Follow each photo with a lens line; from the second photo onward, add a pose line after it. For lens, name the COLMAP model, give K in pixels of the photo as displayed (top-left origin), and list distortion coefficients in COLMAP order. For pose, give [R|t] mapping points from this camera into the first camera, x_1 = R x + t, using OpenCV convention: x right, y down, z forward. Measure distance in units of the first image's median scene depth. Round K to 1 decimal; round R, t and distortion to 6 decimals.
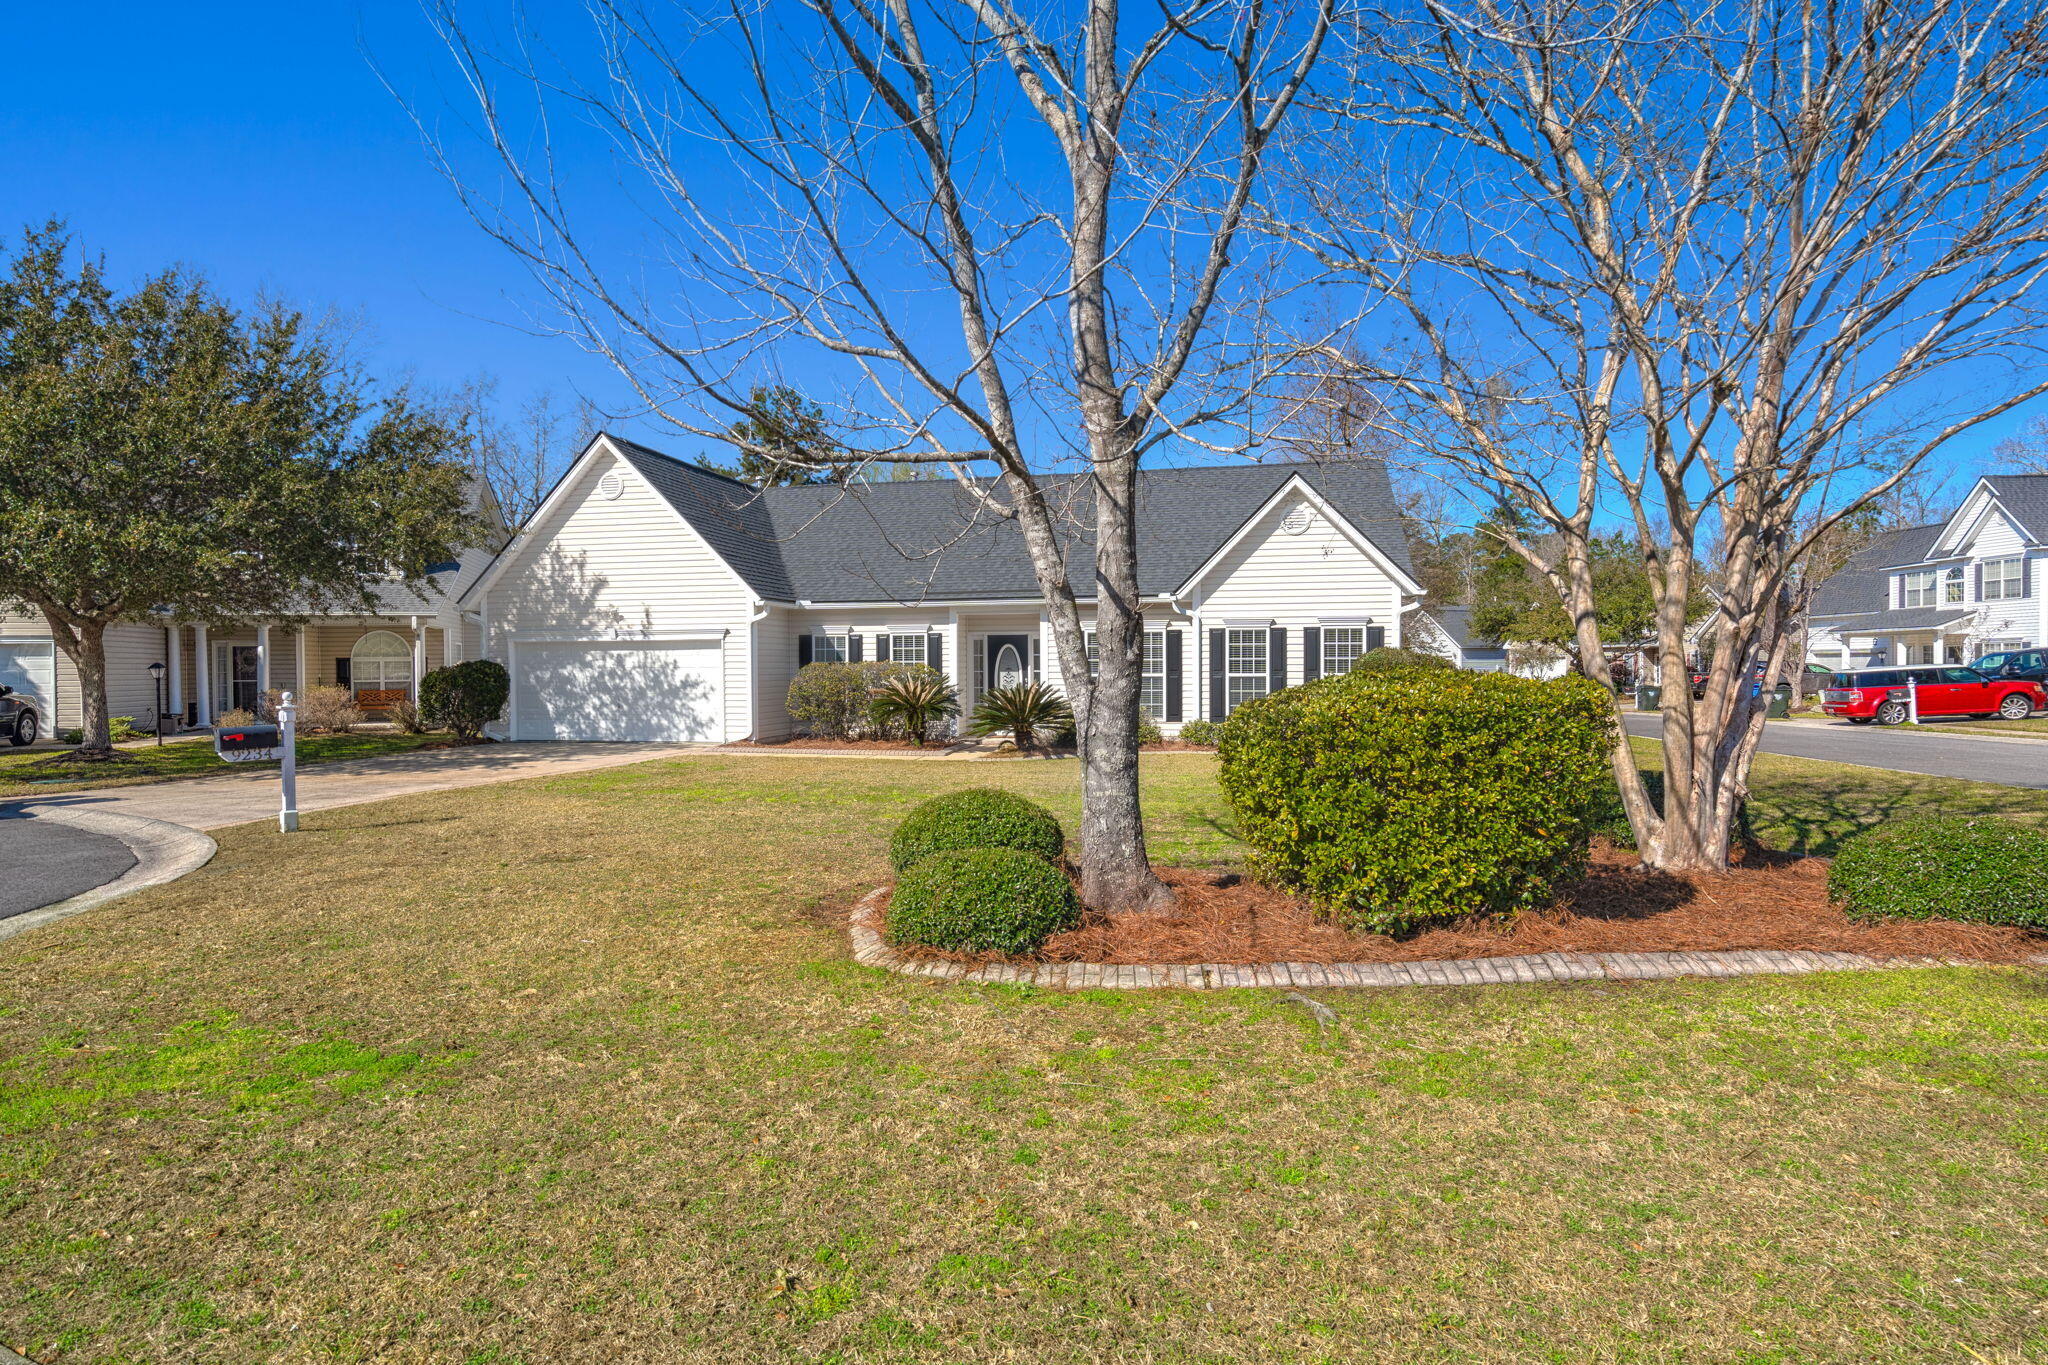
lens RADIAL K [[982.0, 0, 1004.5], [0, 982.0, 648.2], [0, 0, 1]] dist [0.001302, 0.001252]
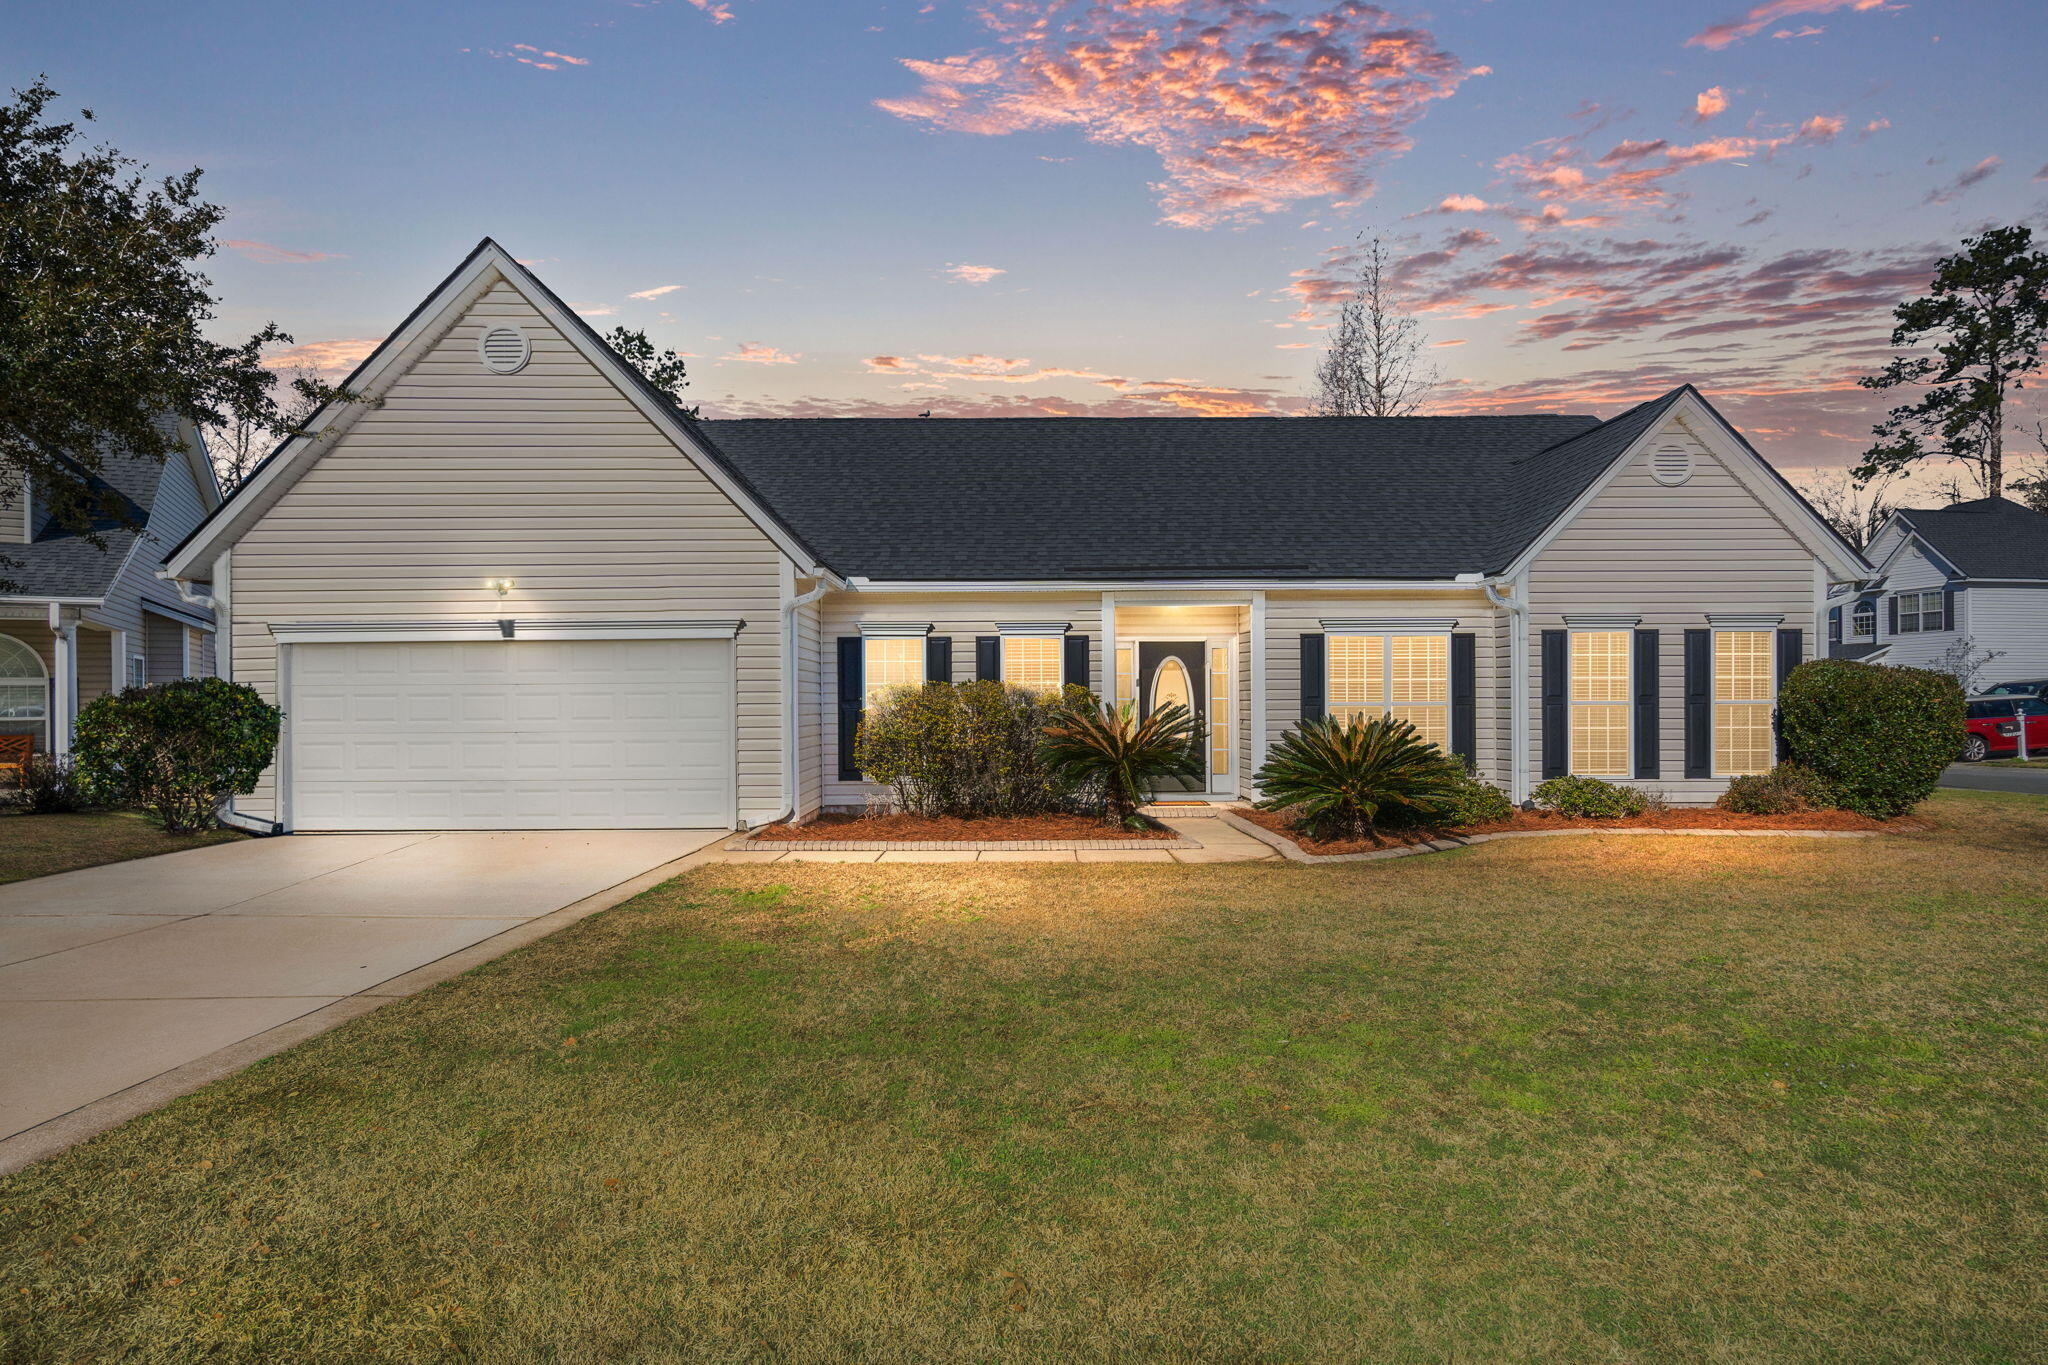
lens RADIAL K [[1028.3, 0, 1024.0], [0, 1028.3, 682.5], [0, 0, 1]] dist [0.005960, 0.001159]
pose [[0.975673, 0.003920, 0.219196, -0.174407], [-0.003449, 0.999991, -0.002529, 0.011481], [-0.219204, 0.001711, 0.975678, 0.276969]]
